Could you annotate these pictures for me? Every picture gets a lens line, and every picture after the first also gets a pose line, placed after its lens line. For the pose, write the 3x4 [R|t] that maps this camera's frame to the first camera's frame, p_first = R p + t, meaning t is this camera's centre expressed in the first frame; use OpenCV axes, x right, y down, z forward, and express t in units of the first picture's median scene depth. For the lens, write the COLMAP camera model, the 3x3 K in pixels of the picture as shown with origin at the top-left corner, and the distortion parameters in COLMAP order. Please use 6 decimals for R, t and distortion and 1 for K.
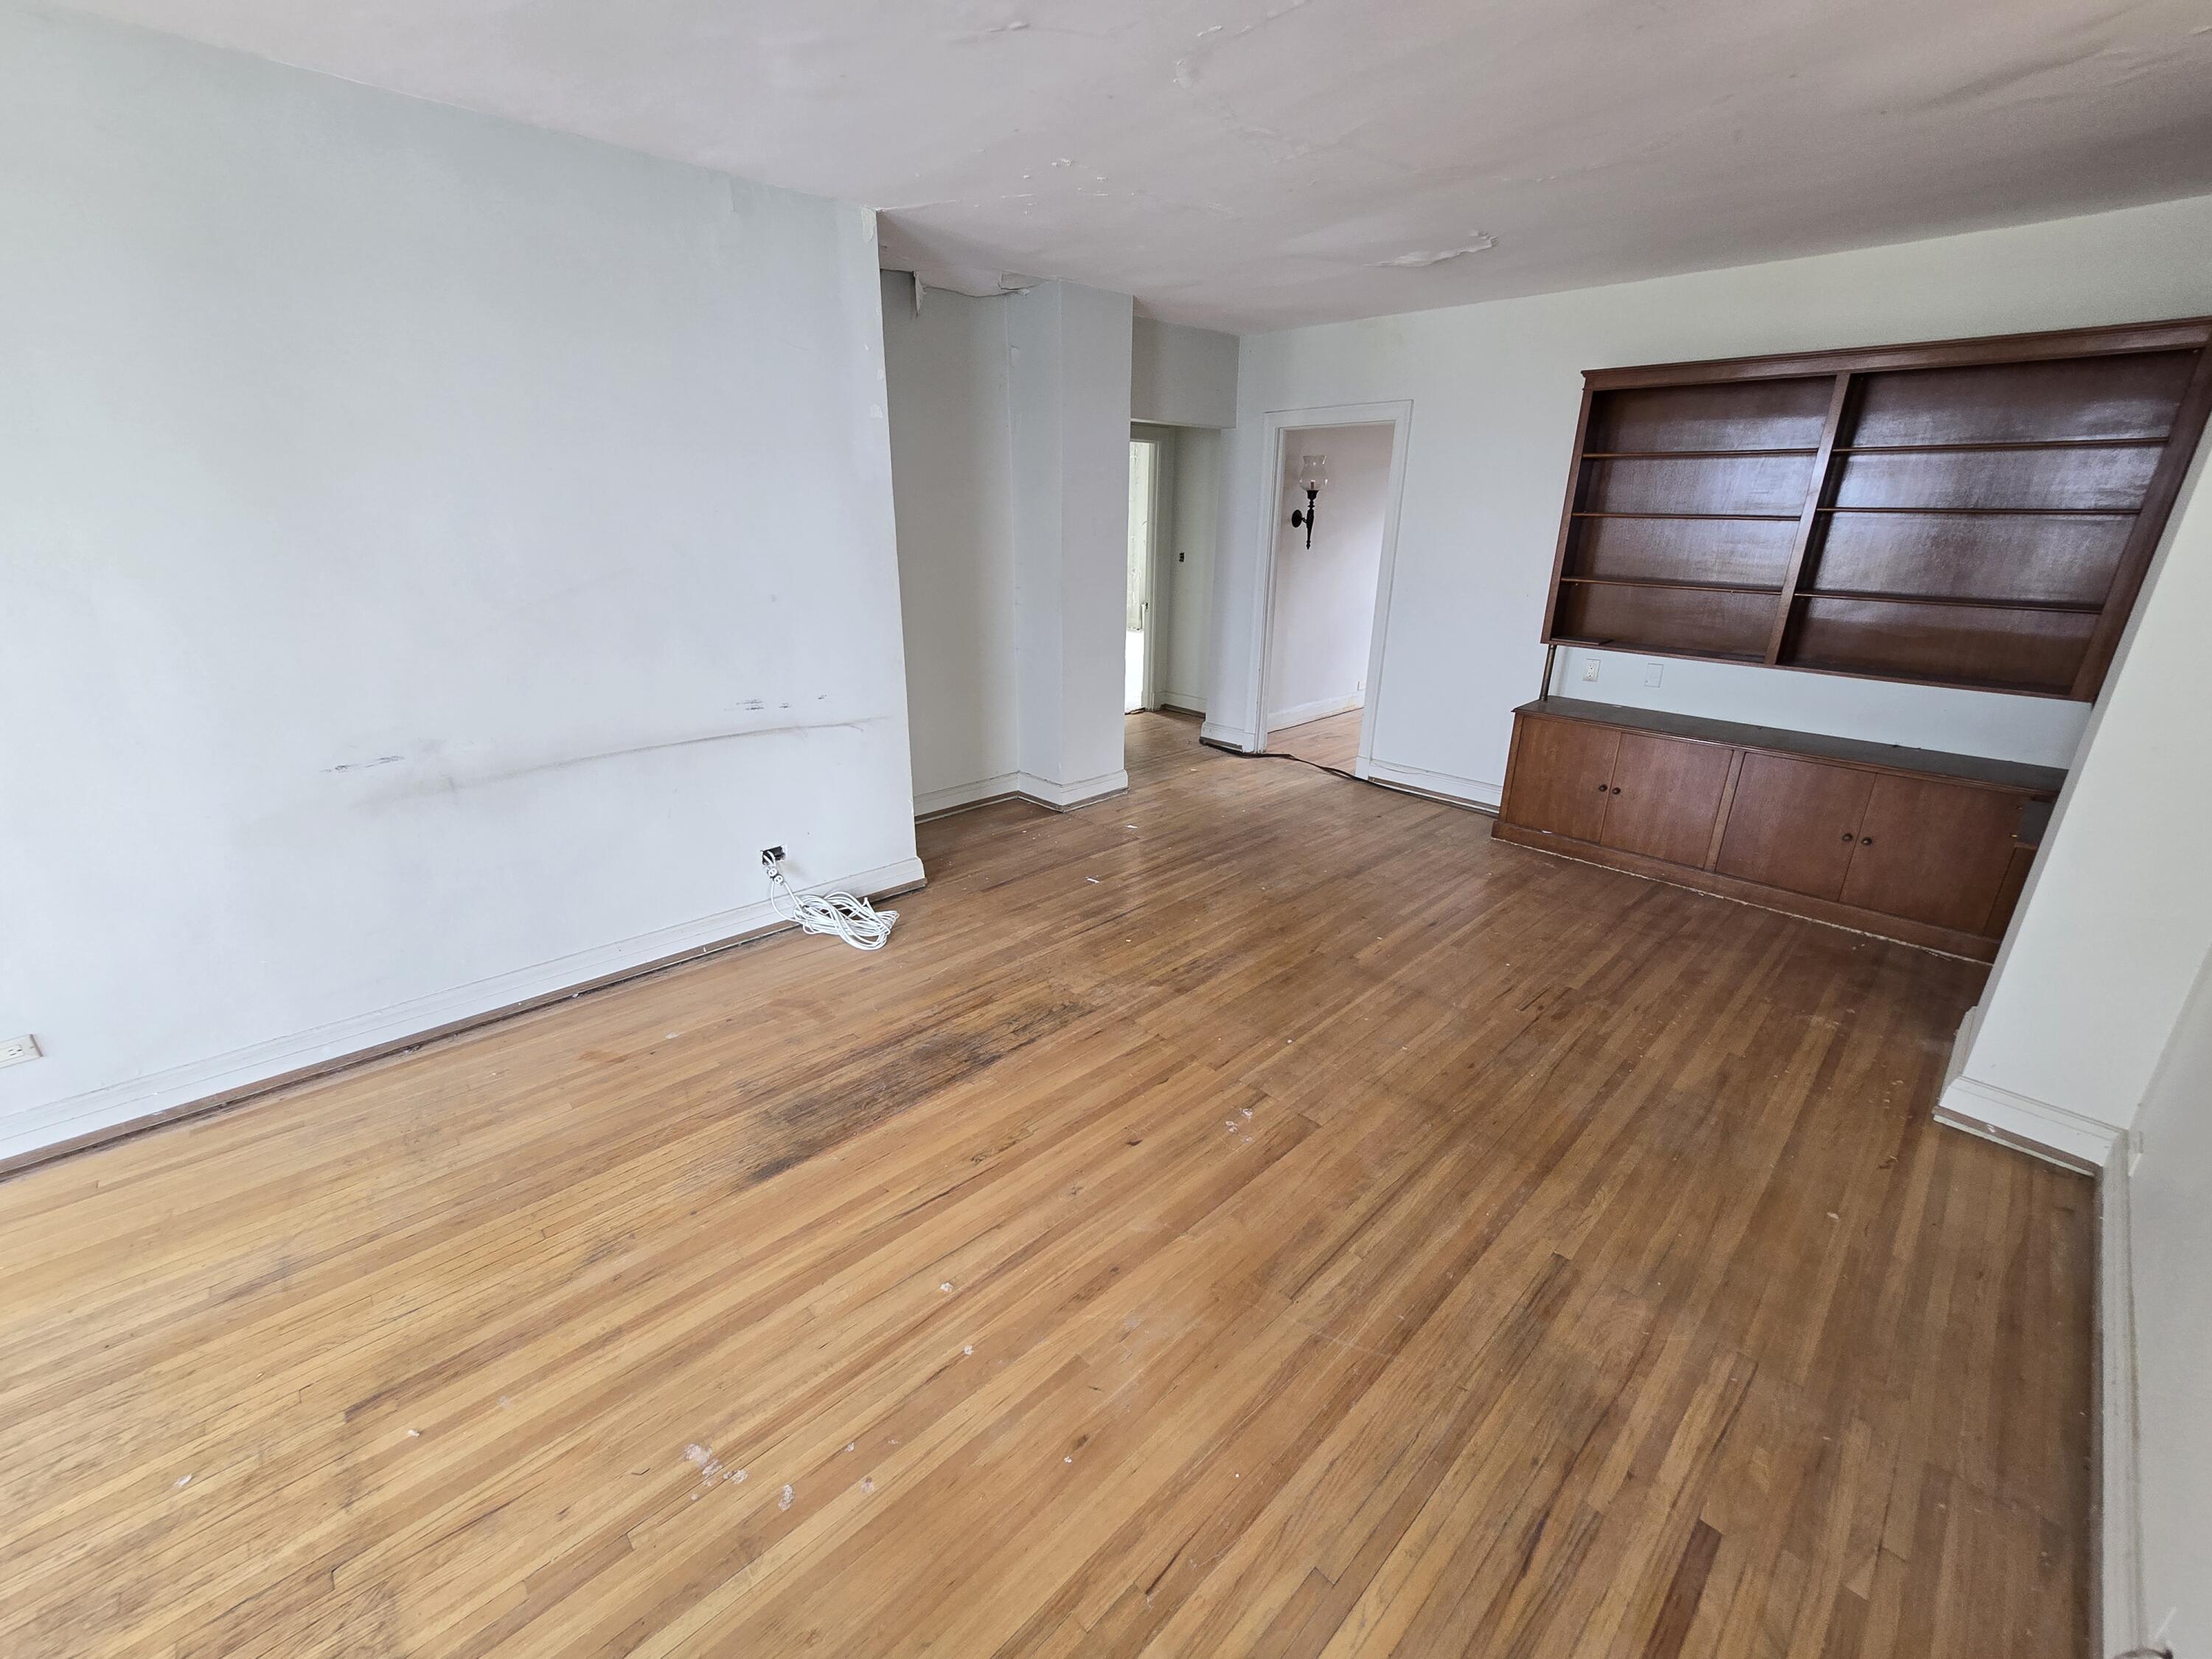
lens RADIAL K [[903.8, 0, 1104.9], [0, 903.8, 829.8], [0, 0, 1]] dist [-0.001132, 0.002245]
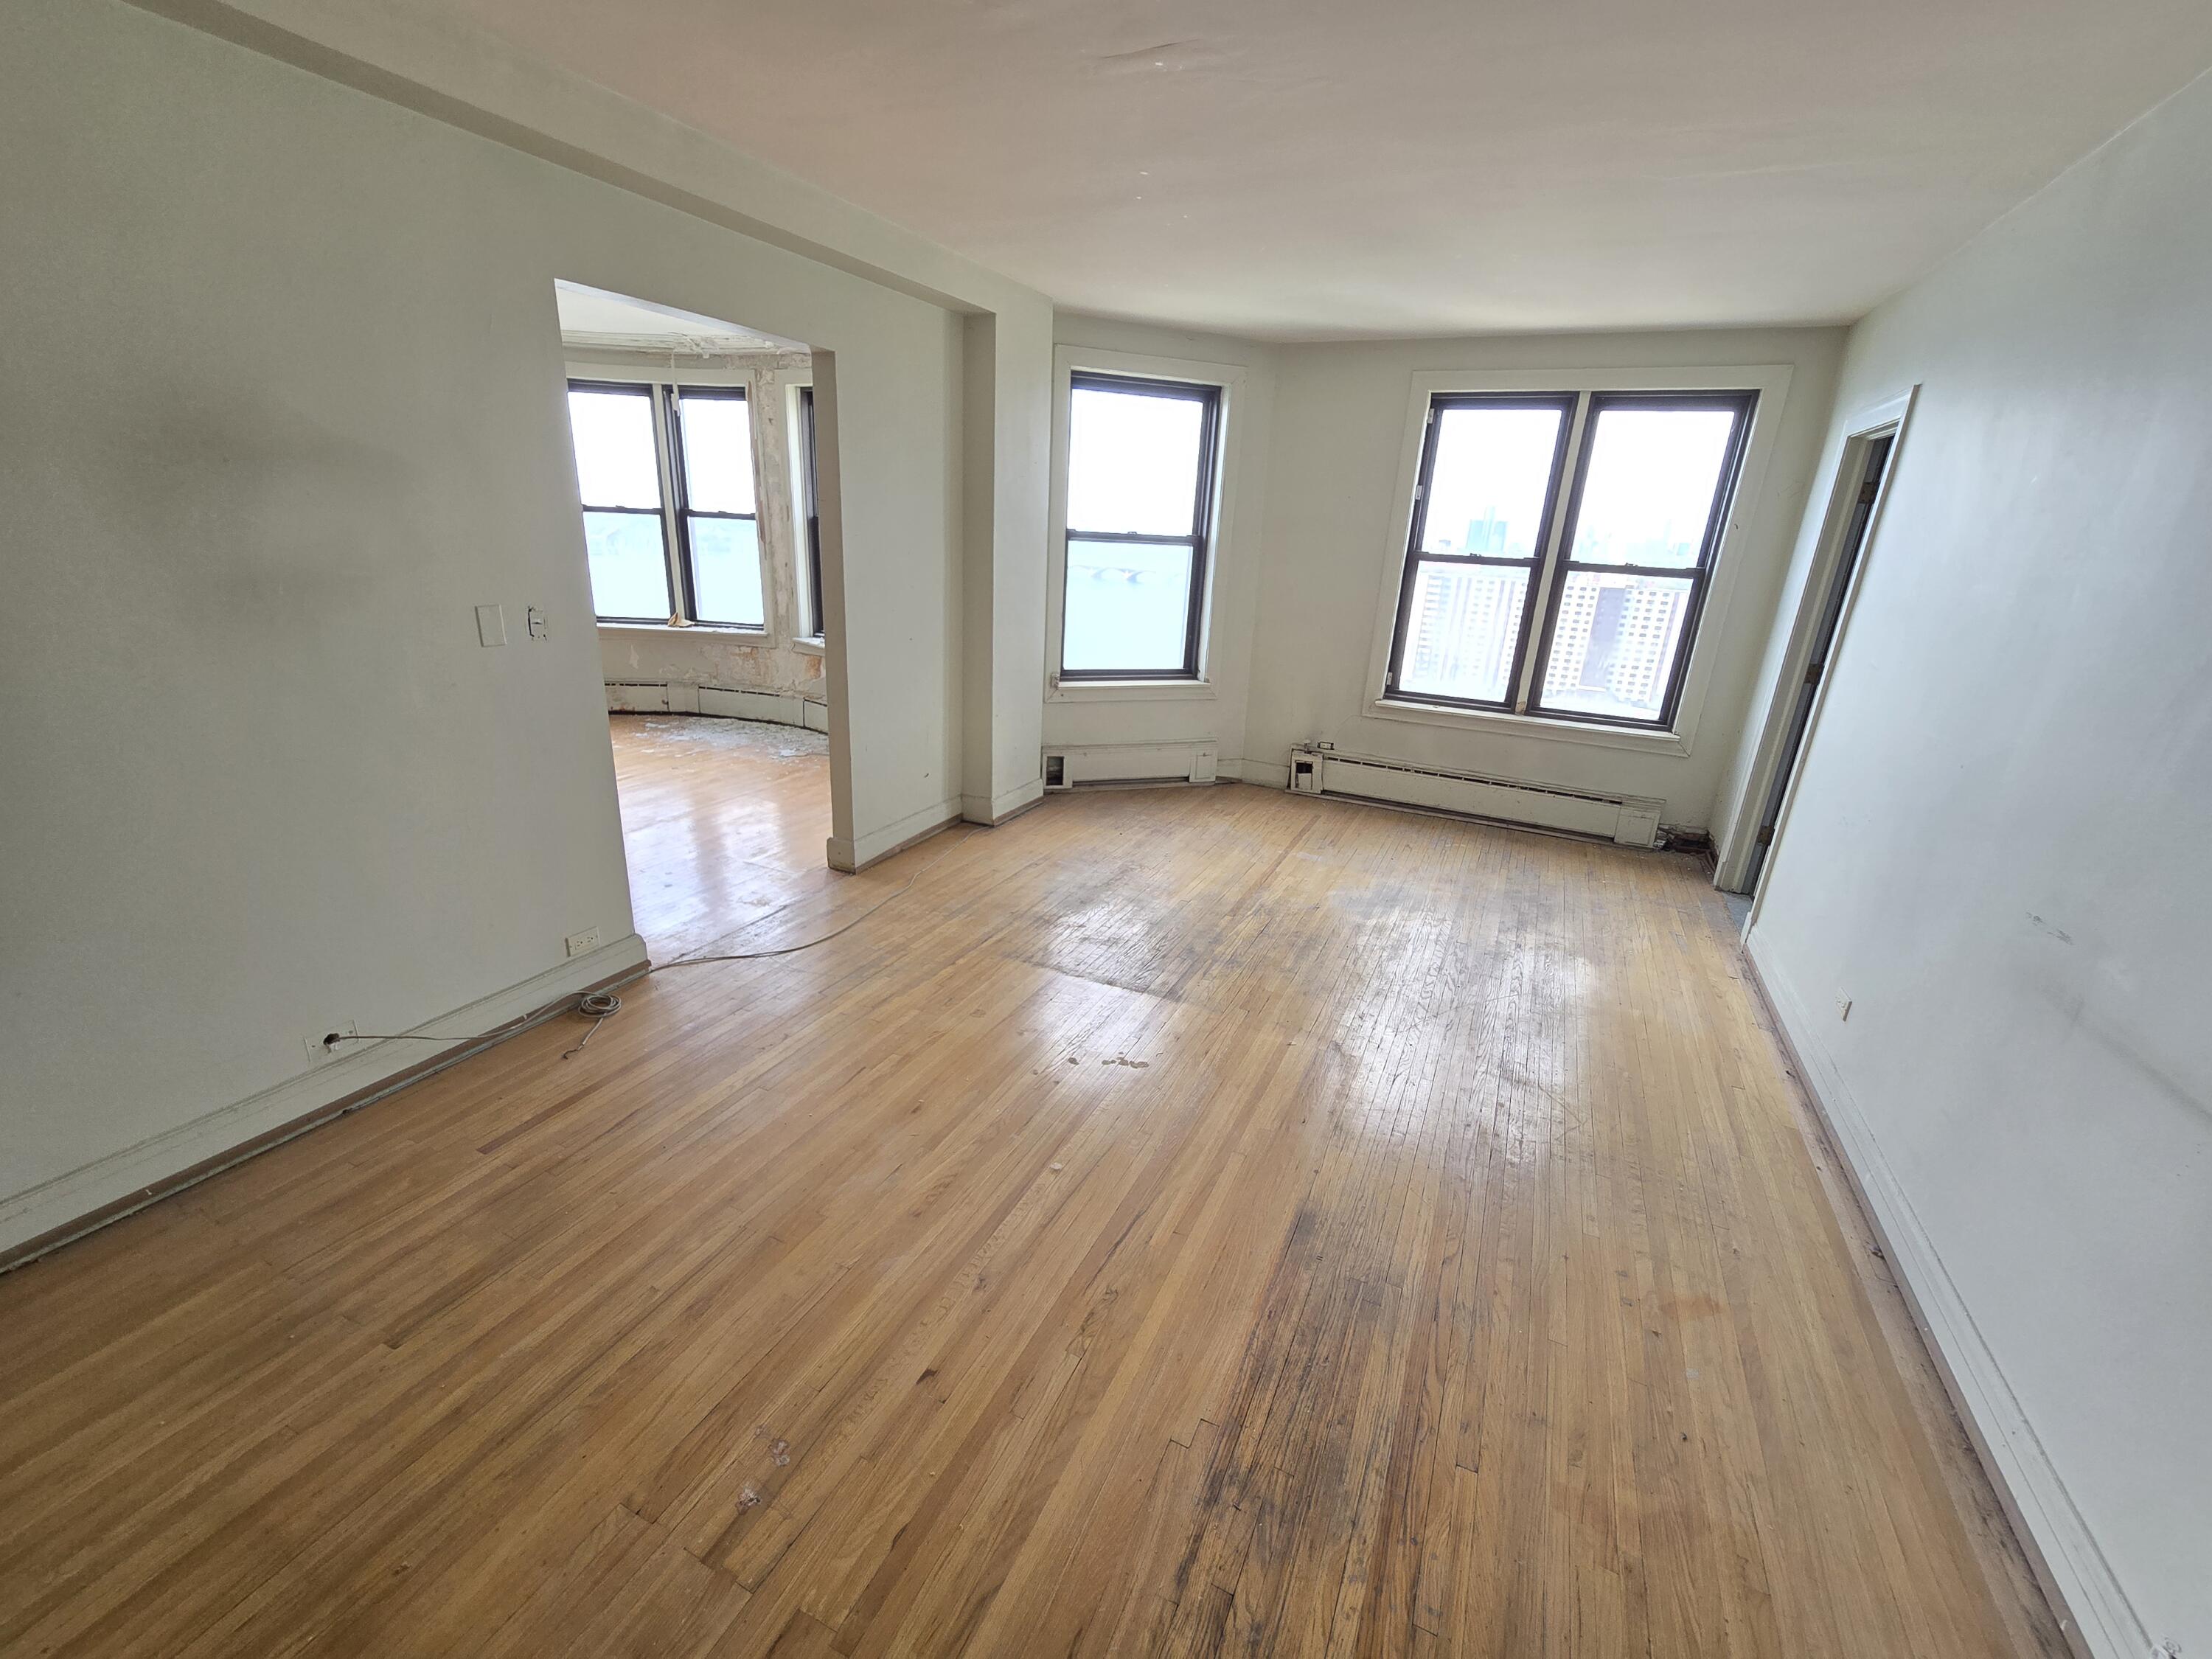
lens RADIAL K [[903.8, 0, 1100.6], [0, 903.8, 836.2], [0, 0, 1]] dist [-0.001132, 0.002245]
pose [[-0.933079, 0.058424, -0.354894, 0.138387], [-0.177971, 0.782459, 0.596729, -0.457460], [0.312553, 0.619956, -0.719698, 1.338745]]
